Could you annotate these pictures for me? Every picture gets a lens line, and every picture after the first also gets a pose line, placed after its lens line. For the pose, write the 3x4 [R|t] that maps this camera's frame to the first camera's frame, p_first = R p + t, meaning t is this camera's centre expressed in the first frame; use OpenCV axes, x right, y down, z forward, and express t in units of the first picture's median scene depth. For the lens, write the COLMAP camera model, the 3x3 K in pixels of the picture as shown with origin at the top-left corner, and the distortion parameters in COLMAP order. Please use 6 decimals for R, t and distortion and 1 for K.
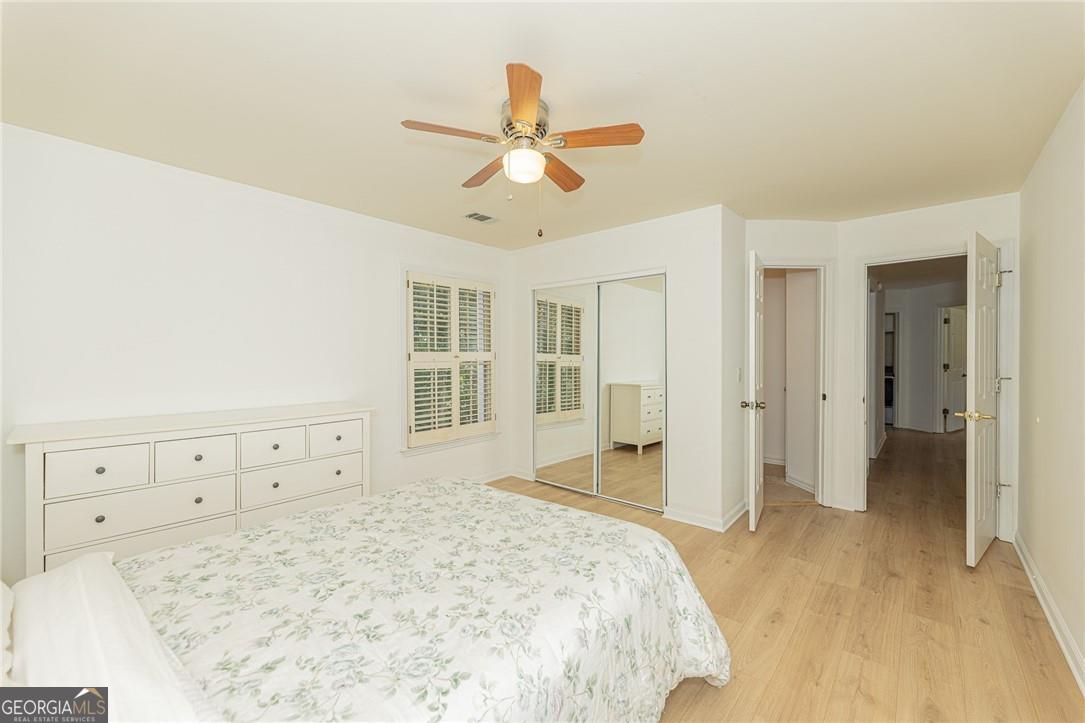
lens RADIAL K [[434.1, 0, 542.5], [0, 434.1, 361.5], [0, 0, 1]] dist [0.002437, -0.000069]
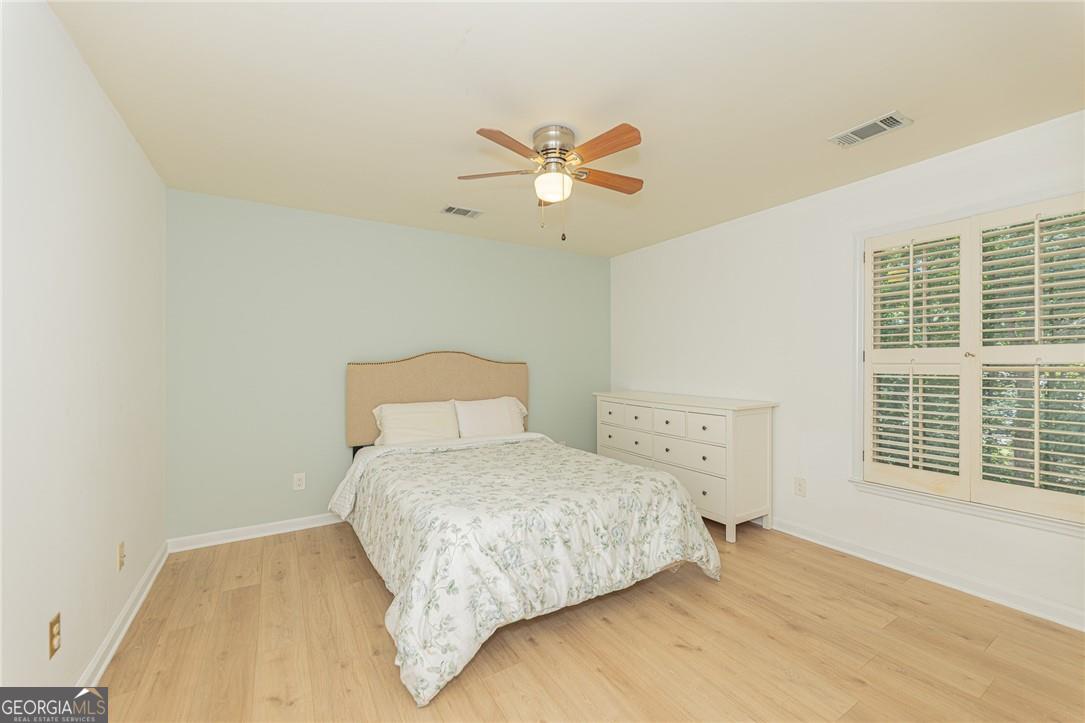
lens RADIAL K [[434.1, 0, 542.5], [0, 434.1, 361.5], [0, 0, 1]] dist [0.002437, -0.000069]
pose [[-0.300104, 0.000188, -0.953907, 0.553334], [-0.010135, 0.999943, 0.003386, 0.001195], [0.953853, 0.010684, -0.300085, 0.693393]]
